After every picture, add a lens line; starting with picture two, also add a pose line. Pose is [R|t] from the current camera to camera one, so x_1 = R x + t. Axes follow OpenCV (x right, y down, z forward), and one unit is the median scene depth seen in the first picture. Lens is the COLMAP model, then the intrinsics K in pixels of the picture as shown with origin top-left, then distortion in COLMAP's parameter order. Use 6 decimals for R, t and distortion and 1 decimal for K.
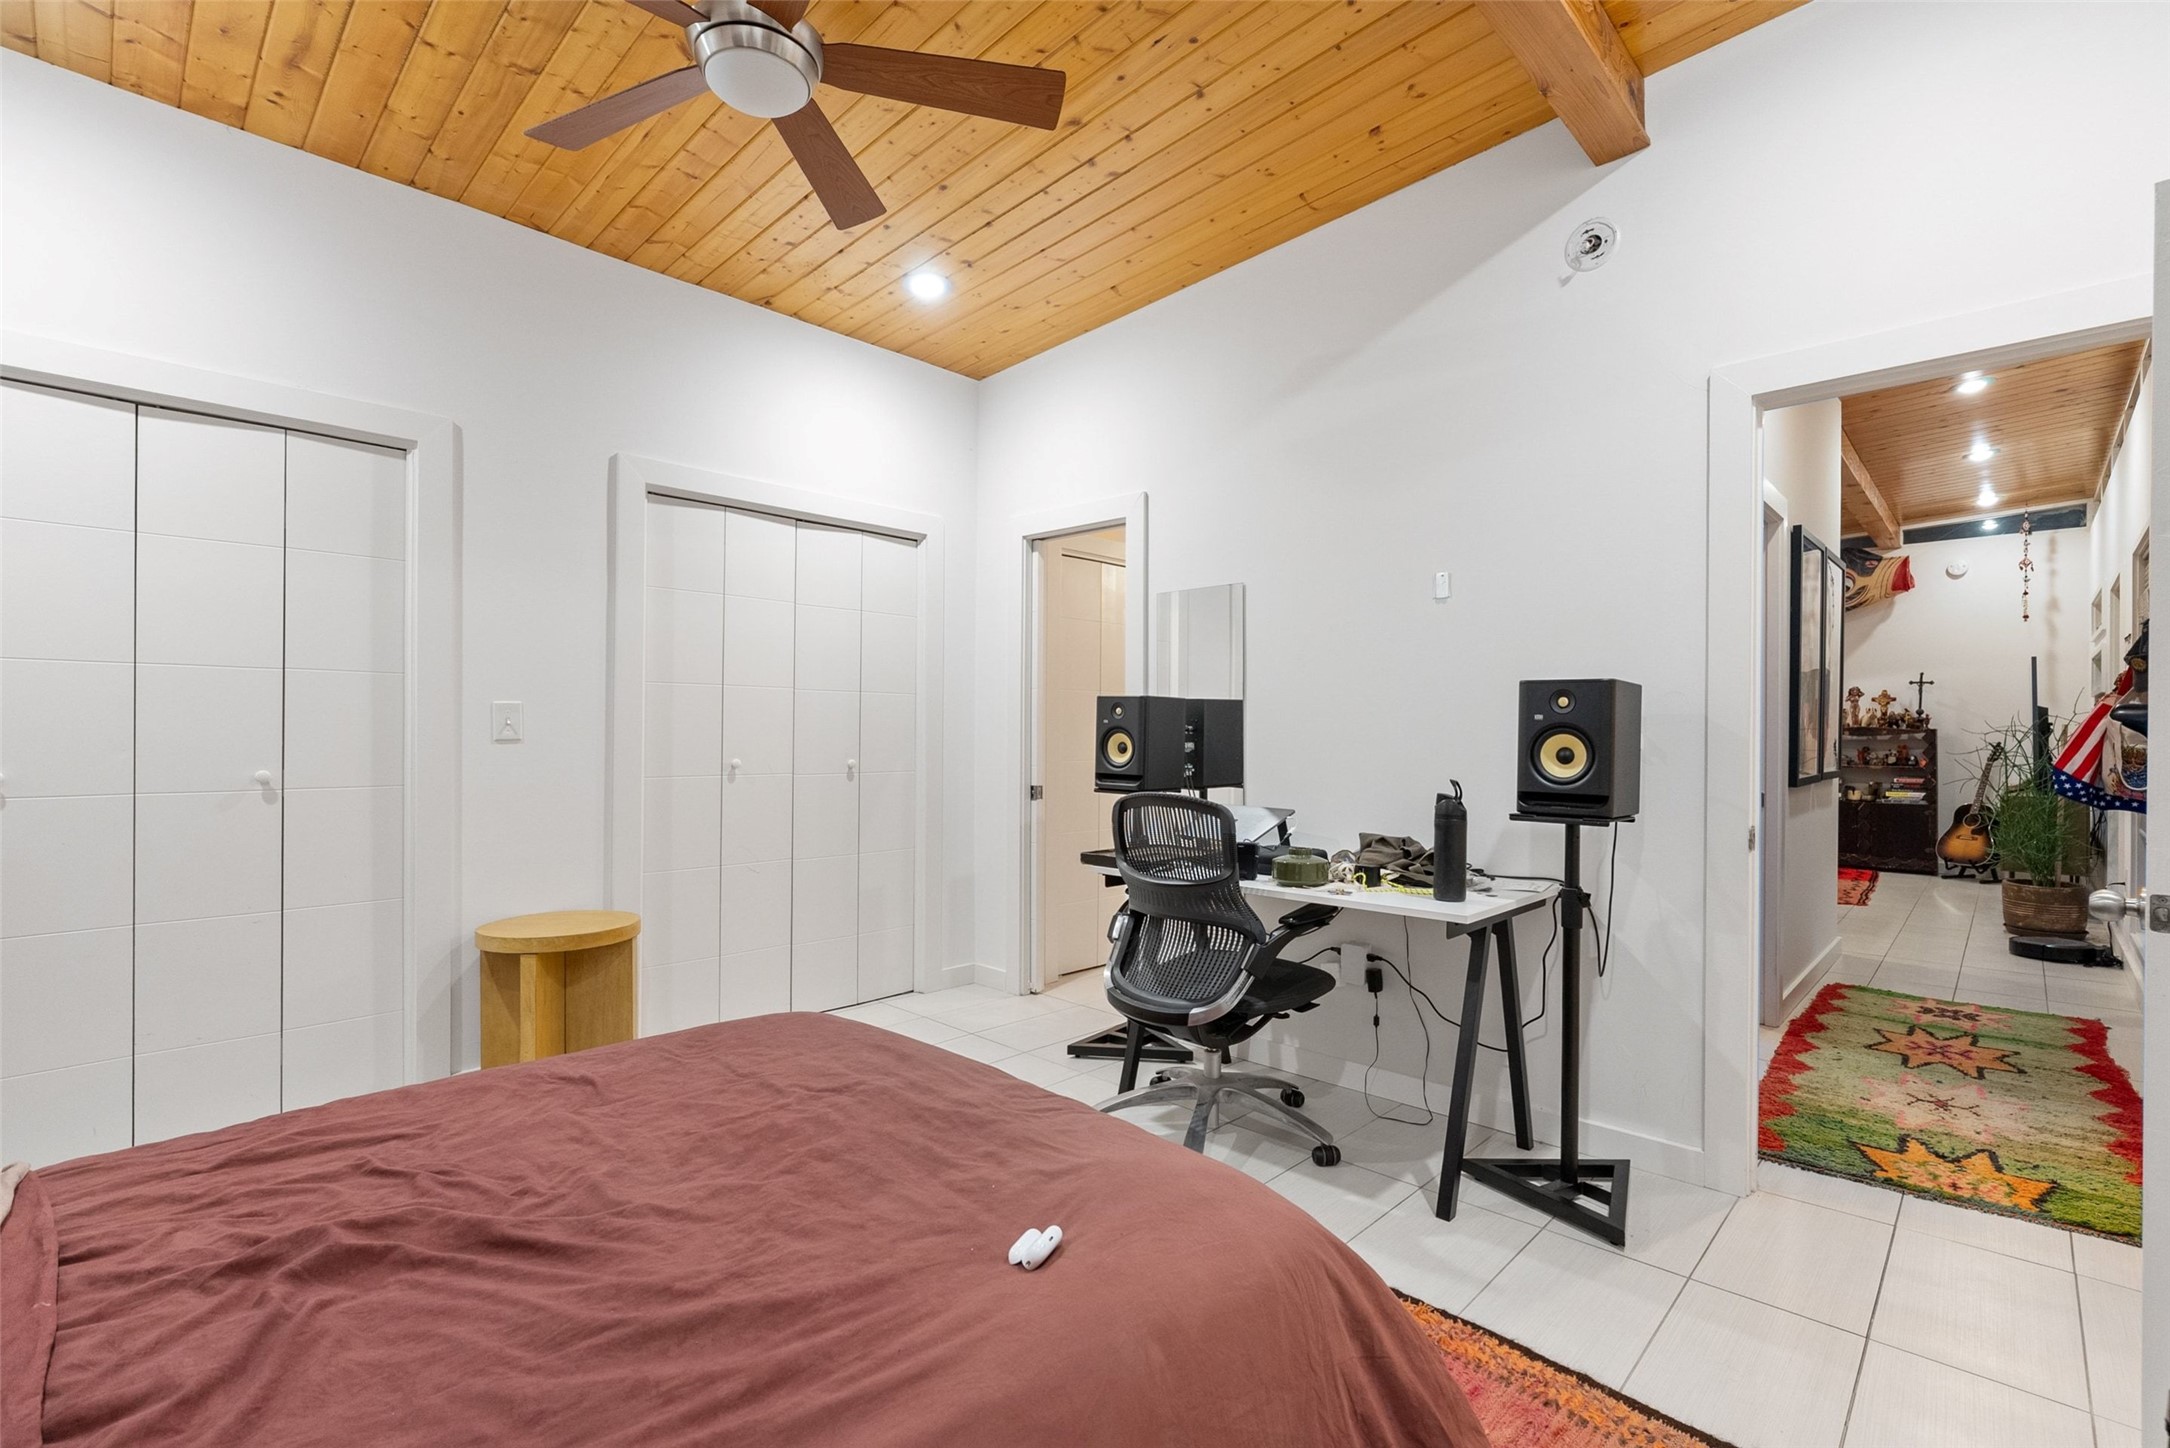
lens RADIAL K [[980.1, 0, 1082.7], [0, 980.1, 745.9], [0, 0, 1]] dist [-0.001046, 0.000071]
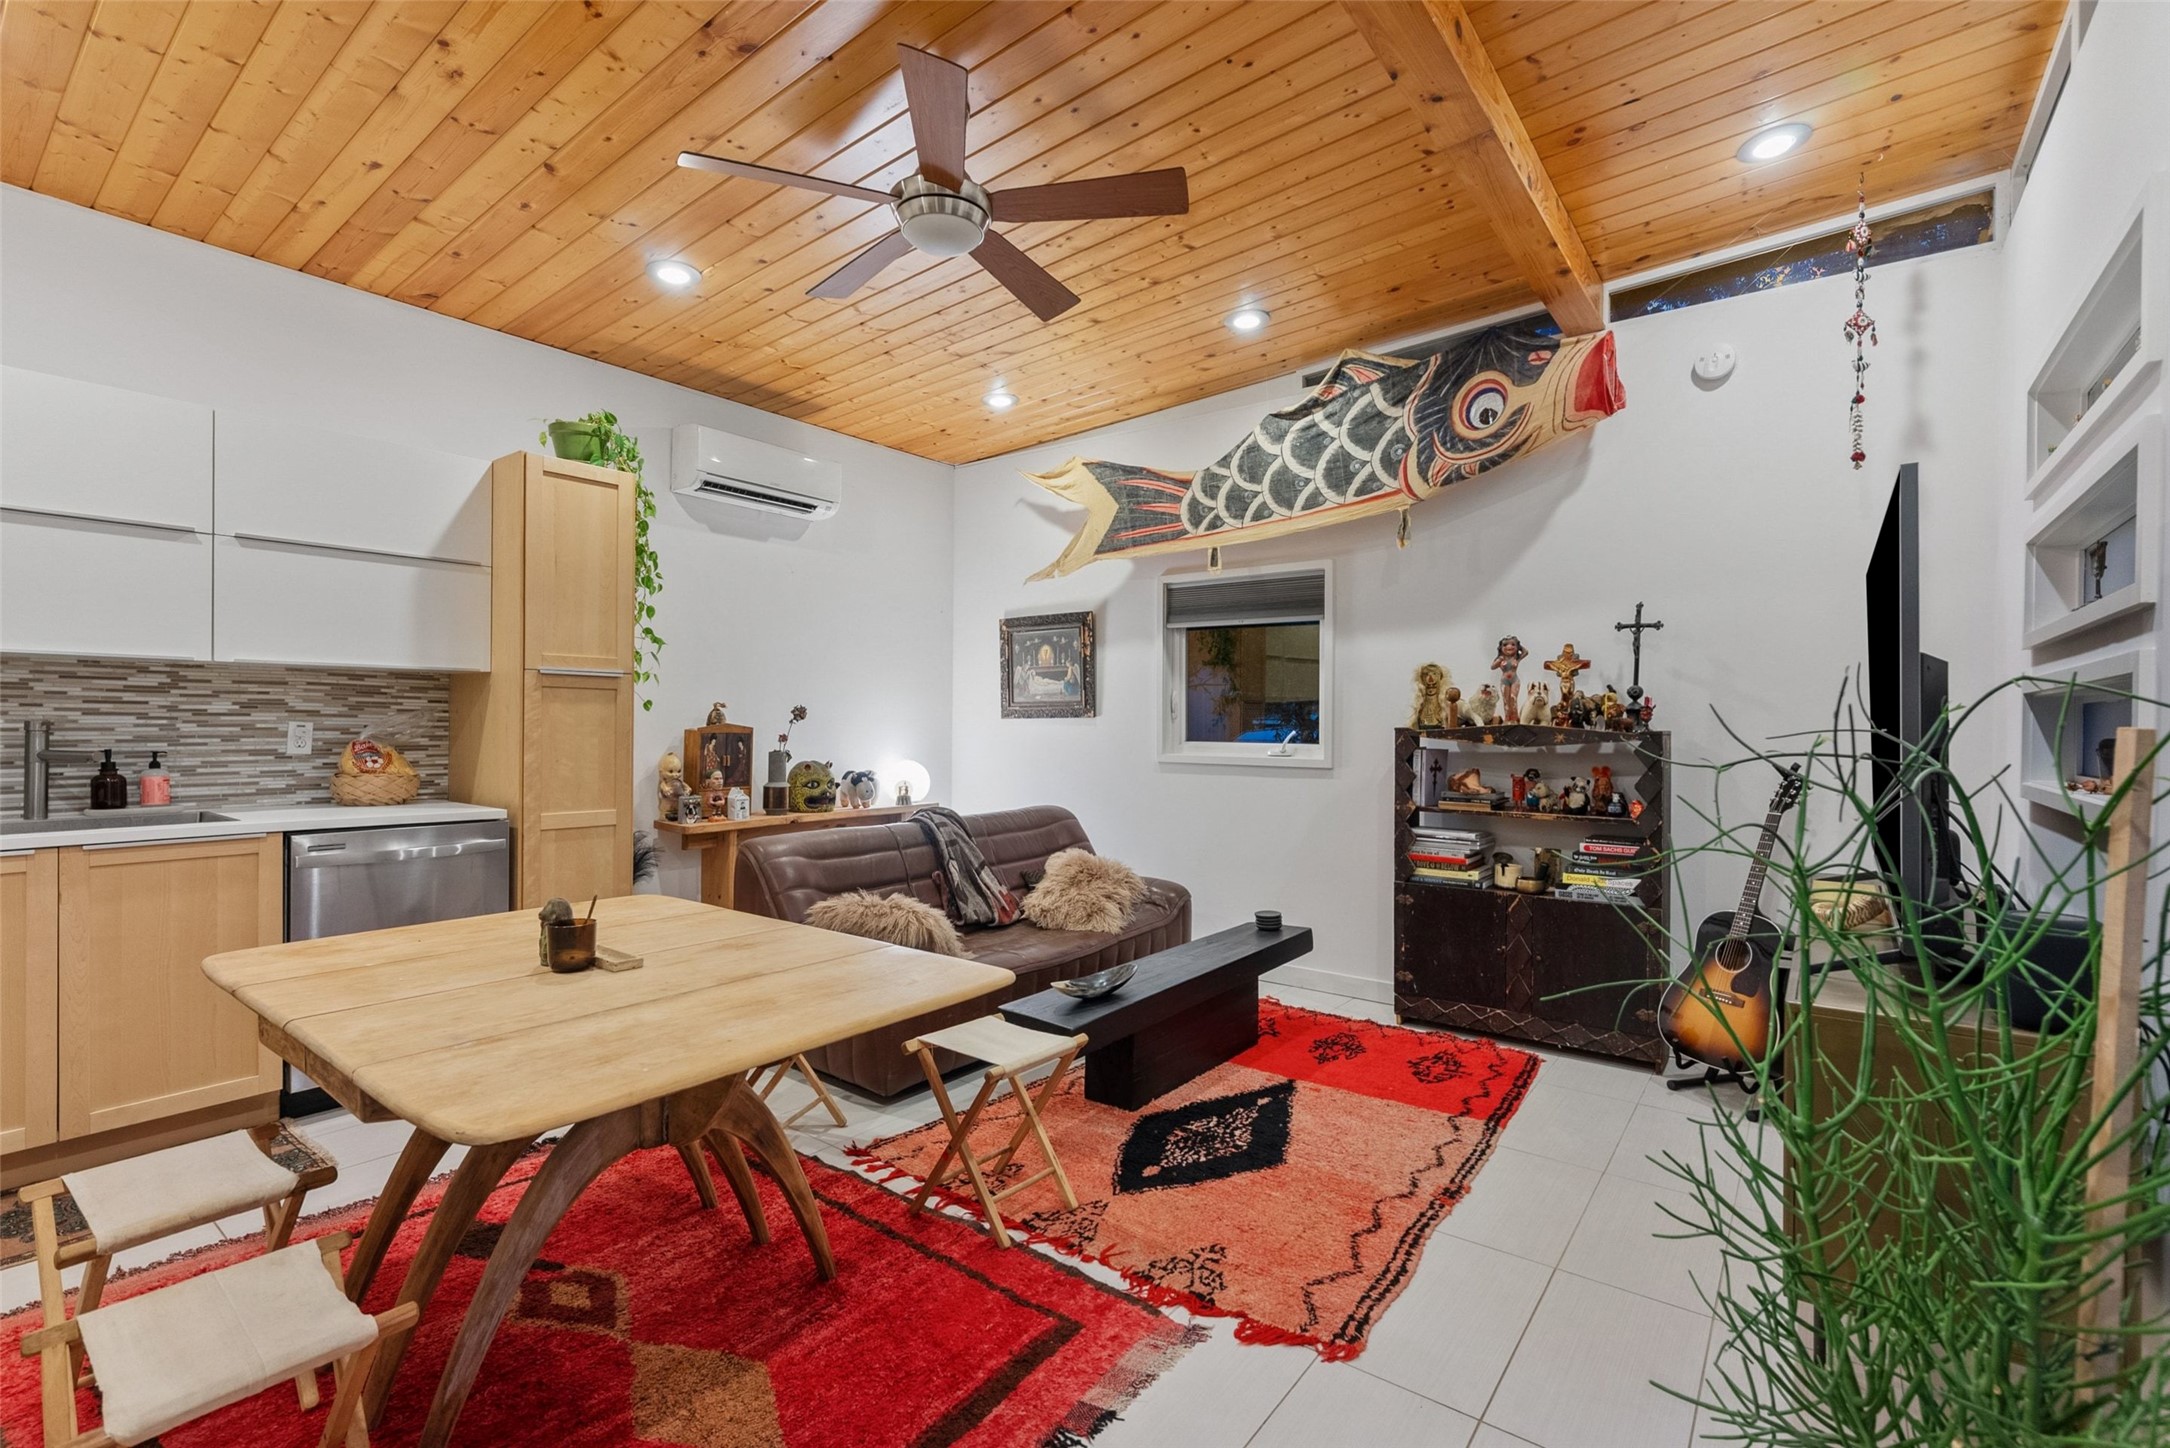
lens RADIAL K [[976.3, 0, 1092.7], [0, 976.3, 735.2], [0, 0, 1]] dist [-0.001113, 0.000440]
pose [[0.994004, 0.006635, 0.109141, 0.567468], [-0.007000, 0.999971, 0.002963, -0.015115], [-0.109118, -0.003710, 0.994022, 0.593171]]
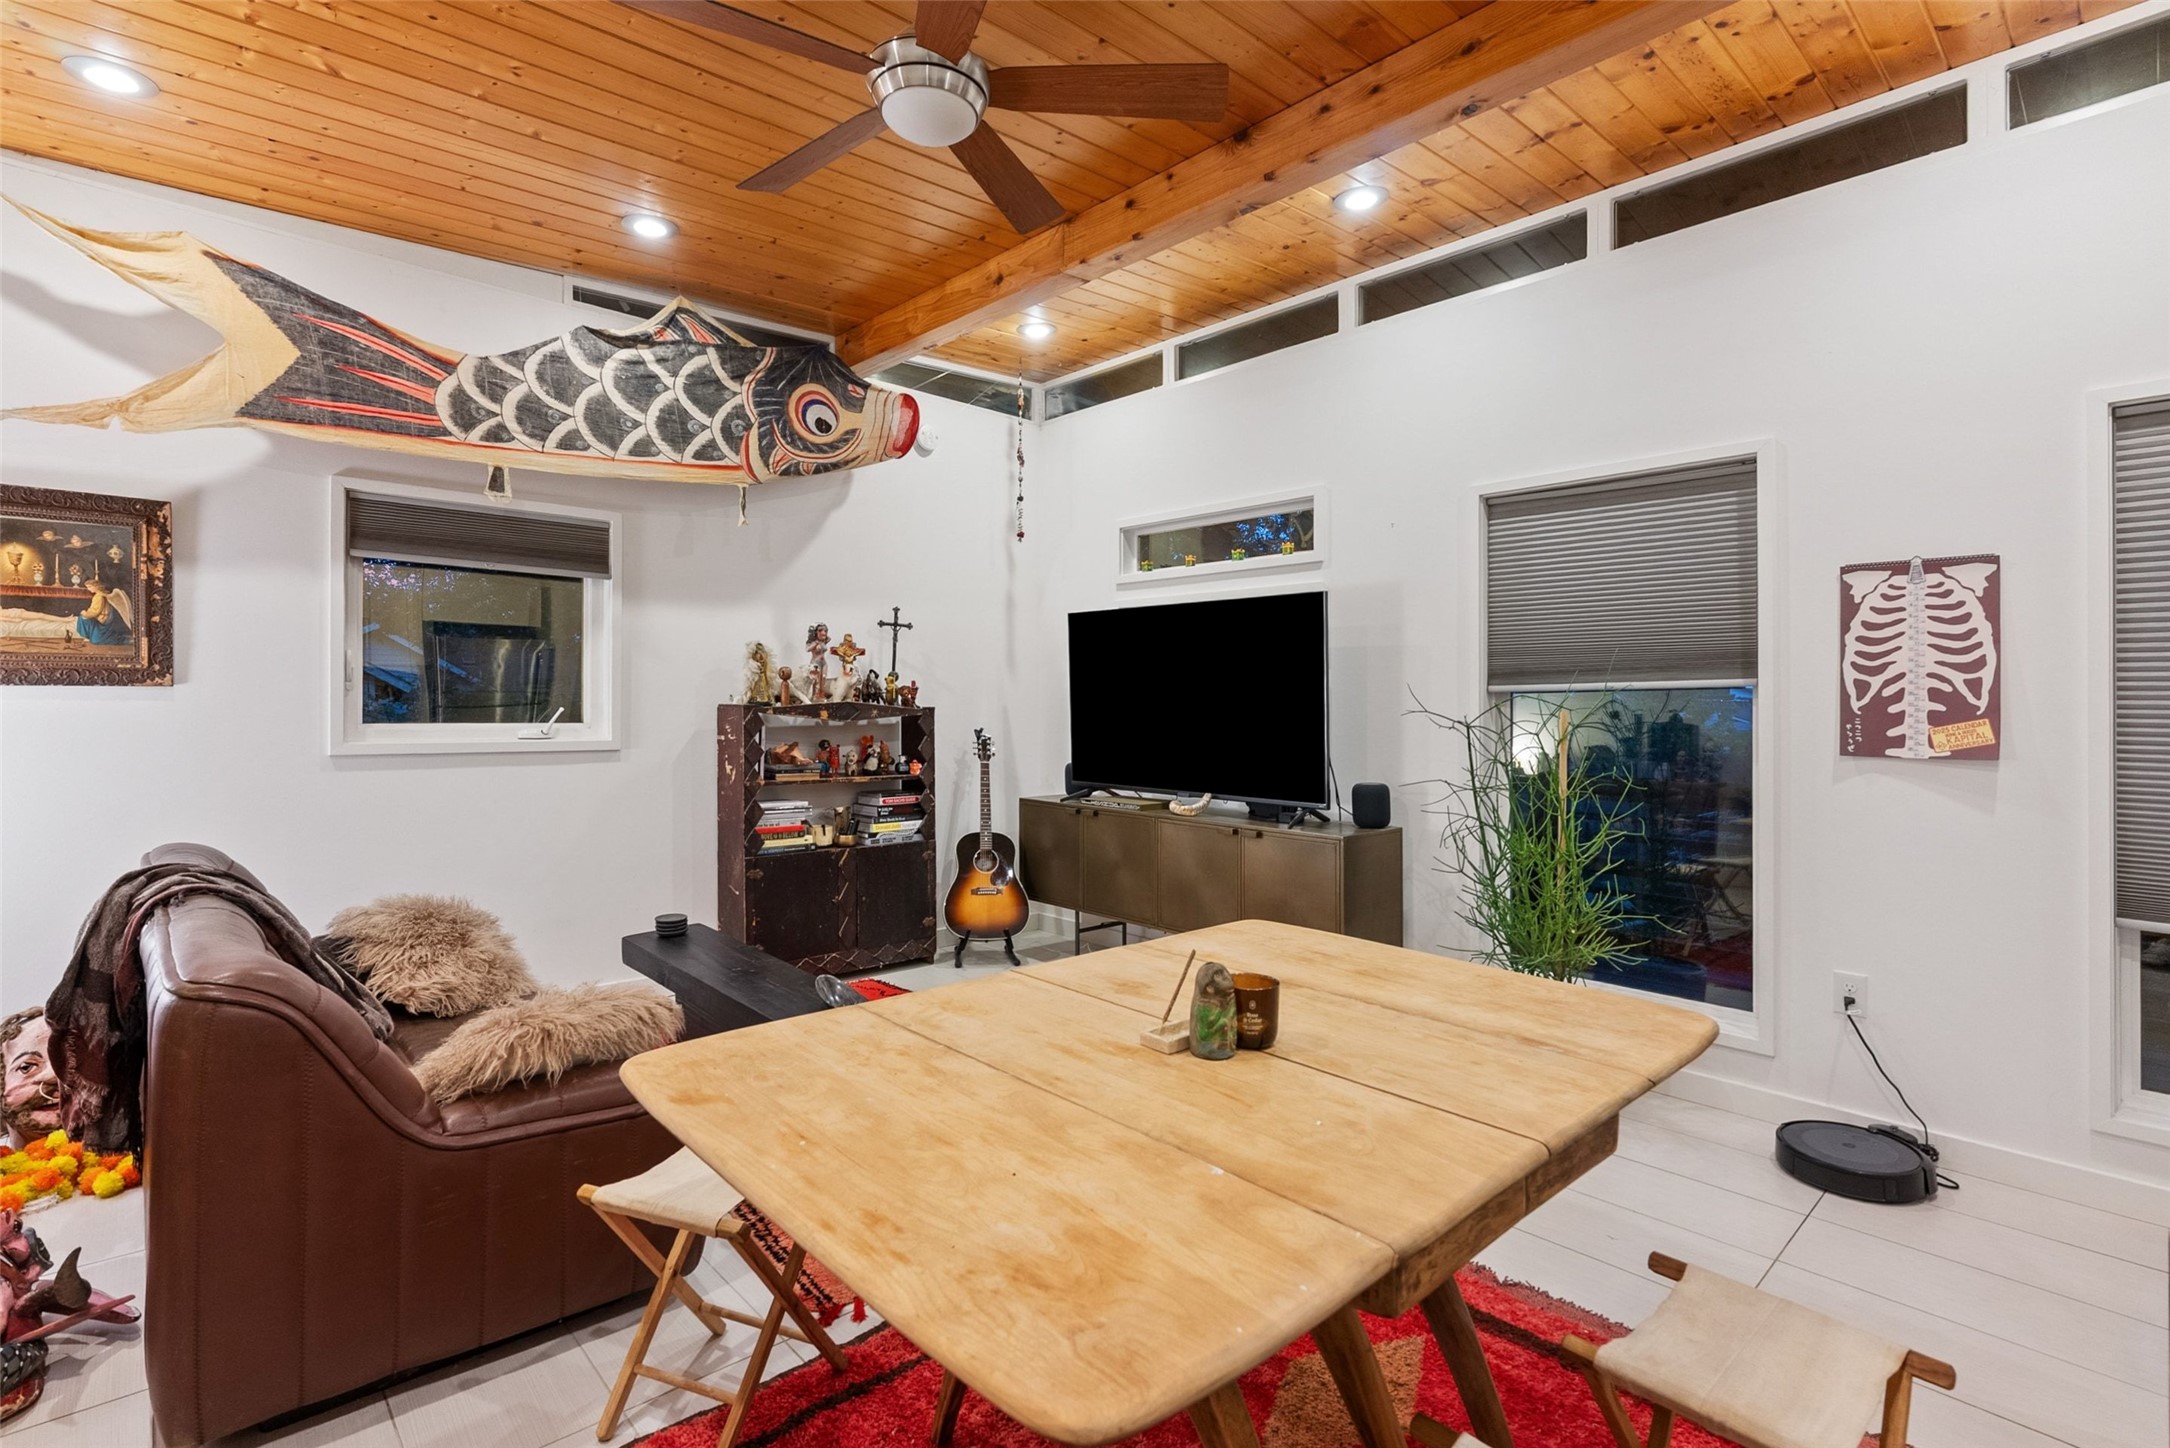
lens RADIAL K [[1029.4, 0, 1052.5], [0, 1029.4, 699.8], [0, 0, 1]] dist [-0.001005, 0.000470]
pose [[0.073782, 0.005142, 0.997261, 0.270940], [-0.001520, 0.999986, -0.005043, -0.018505], [-0.997273, -0.001144, 0.073789, 0.869419]]
